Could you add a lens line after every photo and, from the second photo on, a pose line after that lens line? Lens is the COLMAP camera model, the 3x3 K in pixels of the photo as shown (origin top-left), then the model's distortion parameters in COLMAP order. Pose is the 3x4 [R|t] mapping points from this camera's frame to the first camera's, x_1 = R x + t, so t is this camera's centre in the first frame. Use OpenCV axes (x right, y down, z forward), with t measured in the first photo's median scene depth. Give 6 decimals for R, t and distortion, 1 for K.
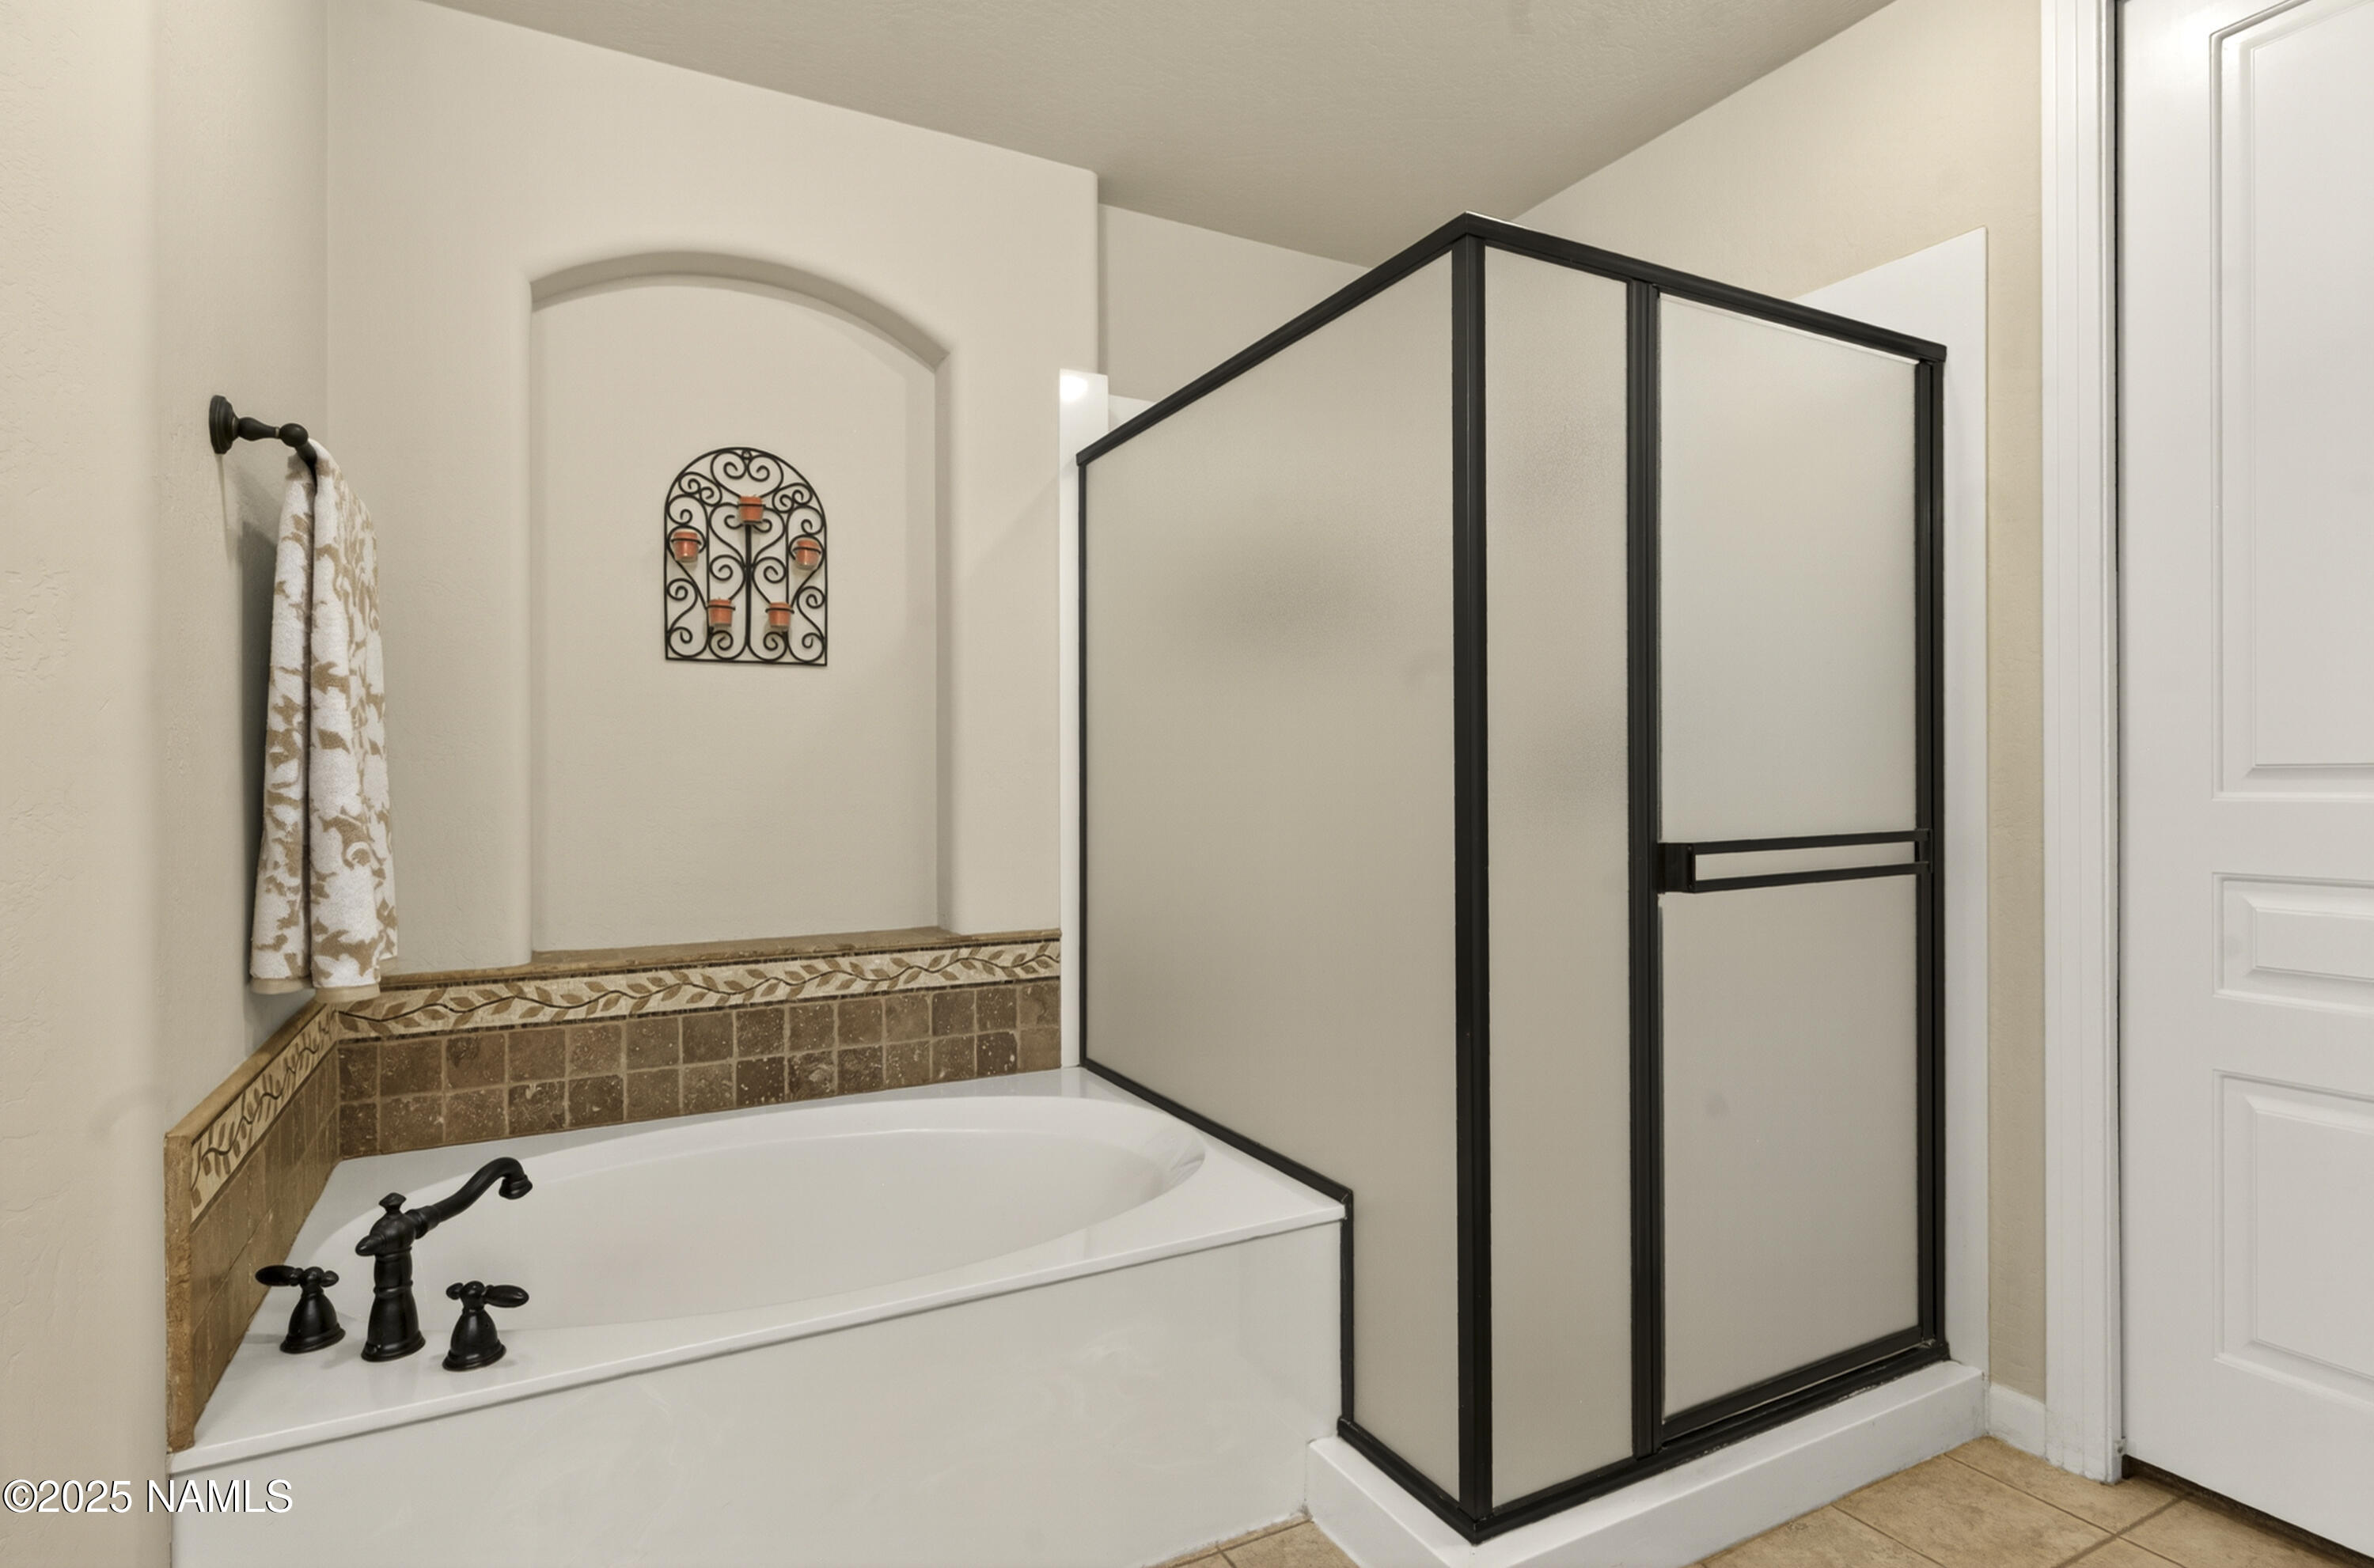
lens RADIAL K [[1199.4, 0, 1180.1], [0, 1199.4, 777.4], [0, 0, 1]] dist [-0.002731, -0.000561]
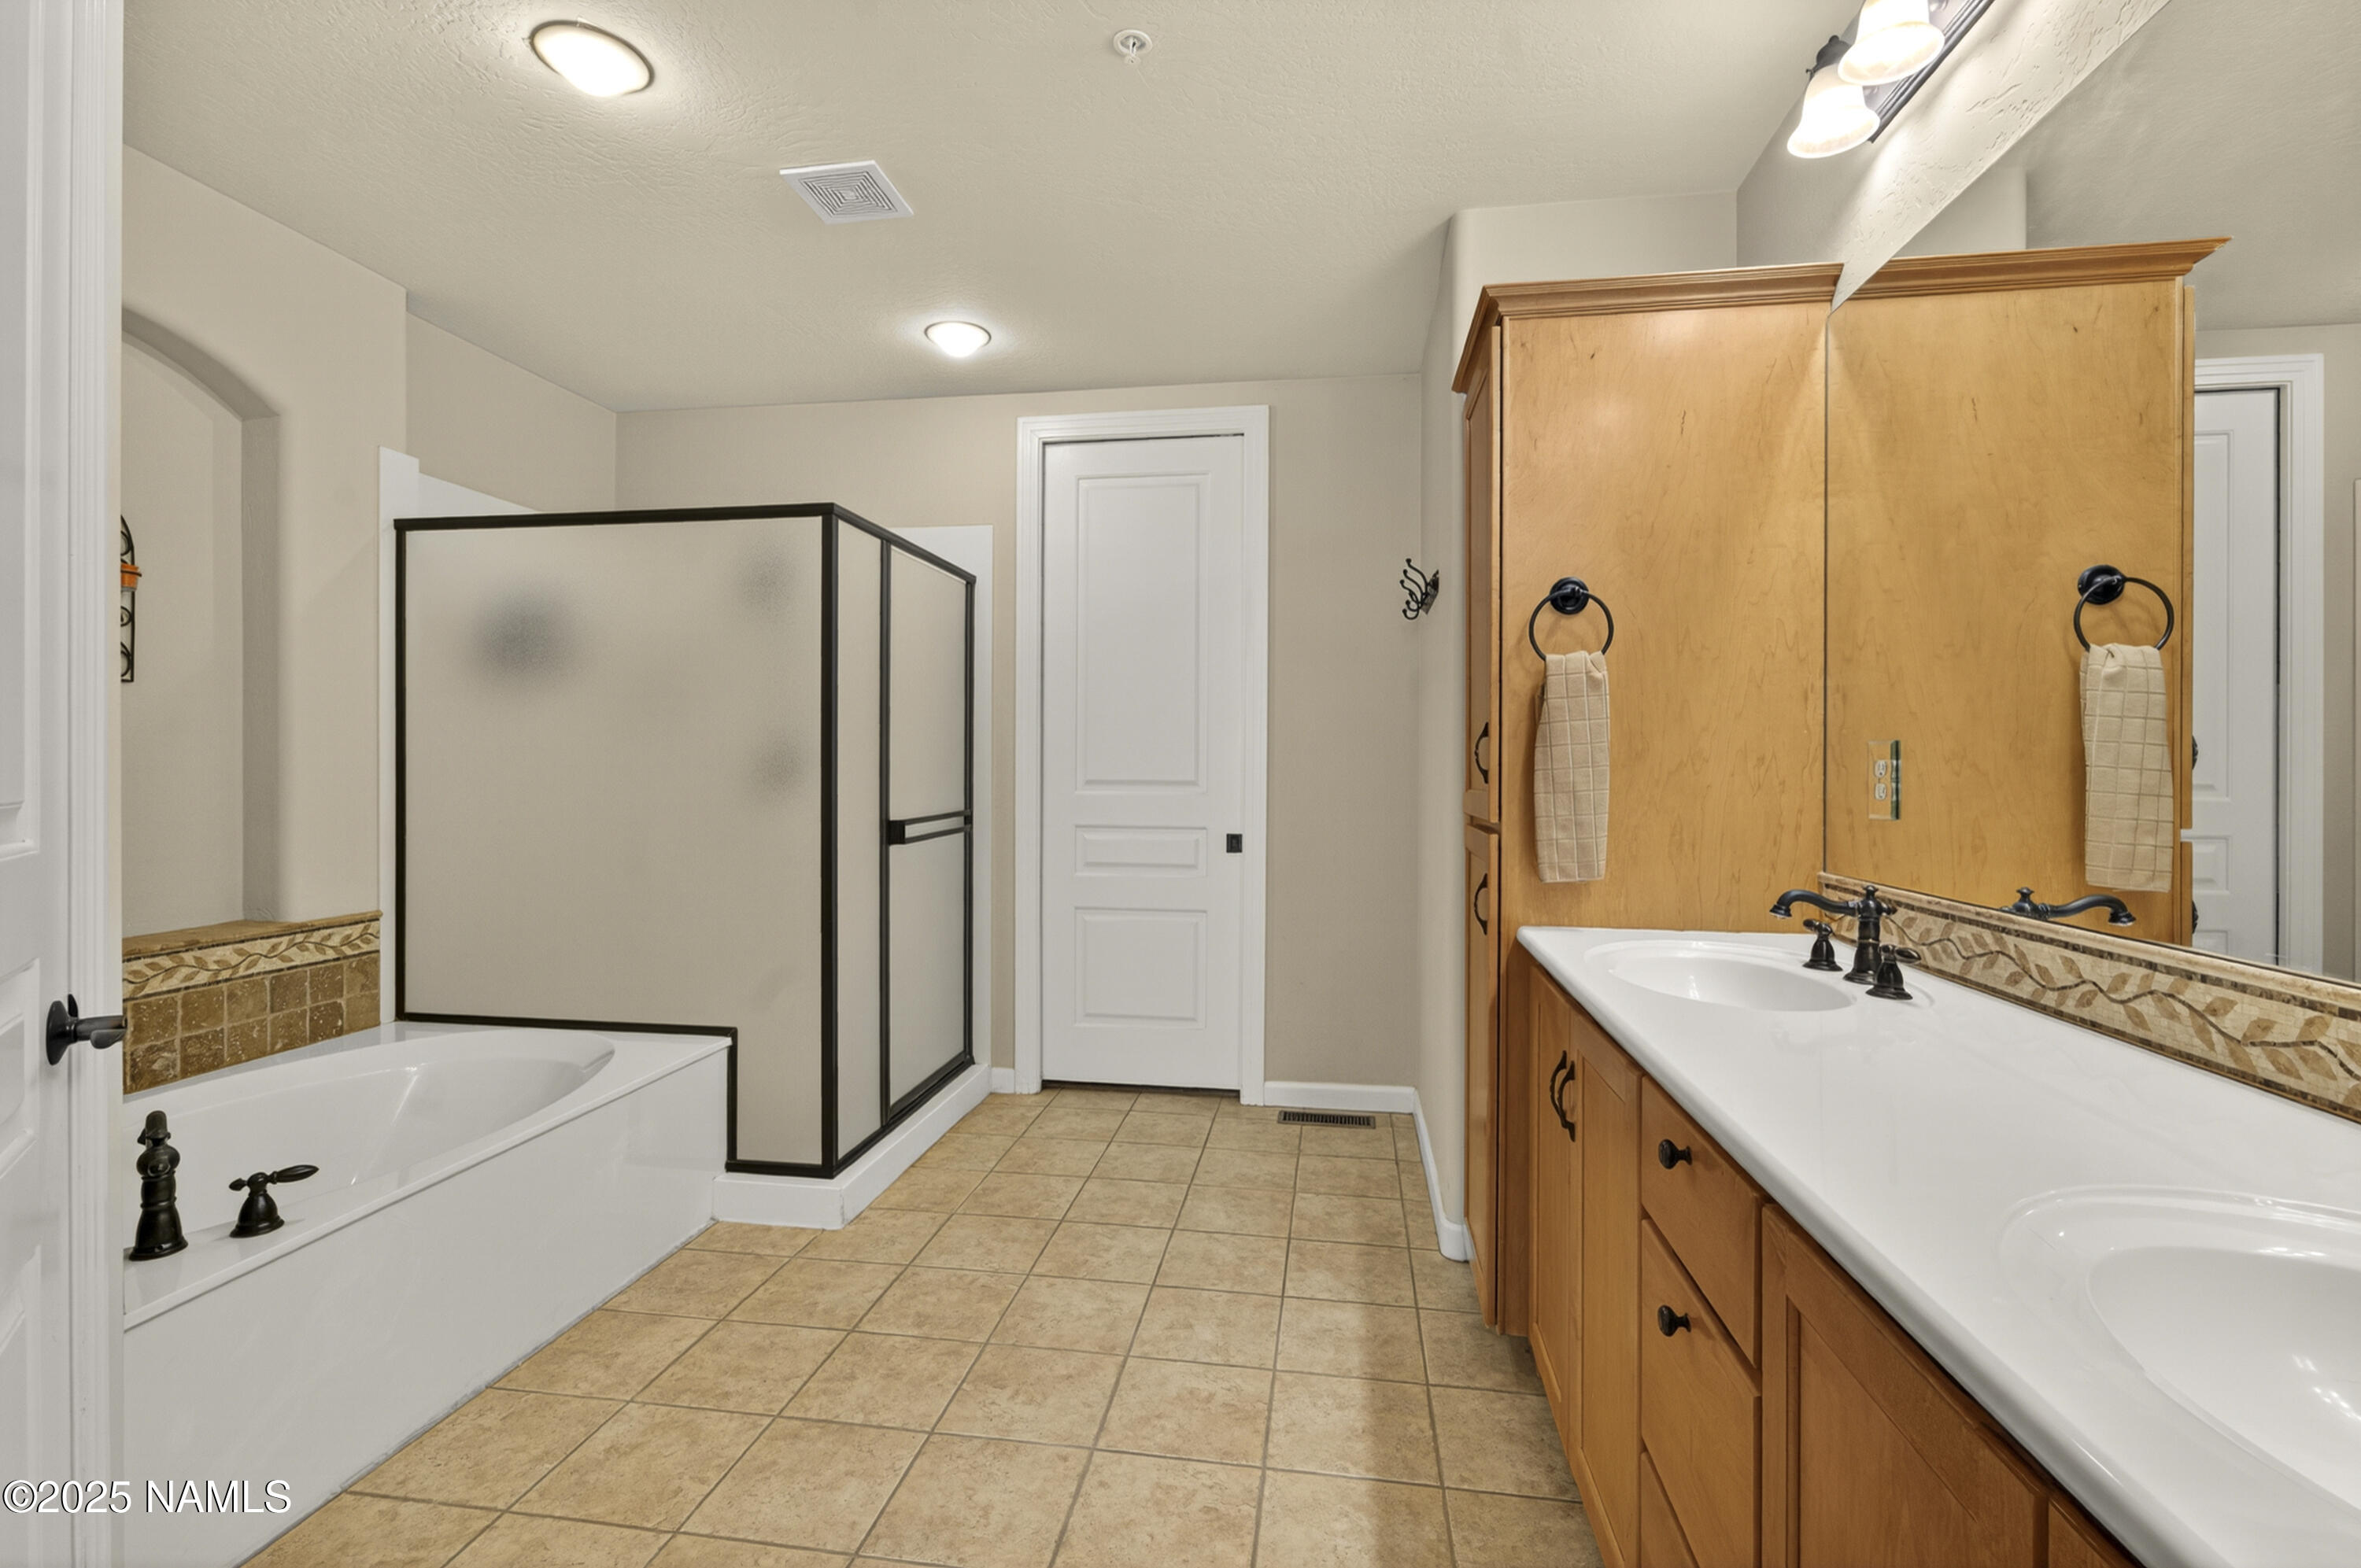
lens RADIAL K [[946.8, 0, 1186.4], [0, 946.8, 776.7], [0, 0, 1]] dist [0.033567, 0.000357]
pose [[0.594903, 0.002665, 0.803793, -0.459196], [-0.008471, 0.999960, 0.002954, -0.021541], [-0.803753, -0.008567, 0.594902, -0.270282]]
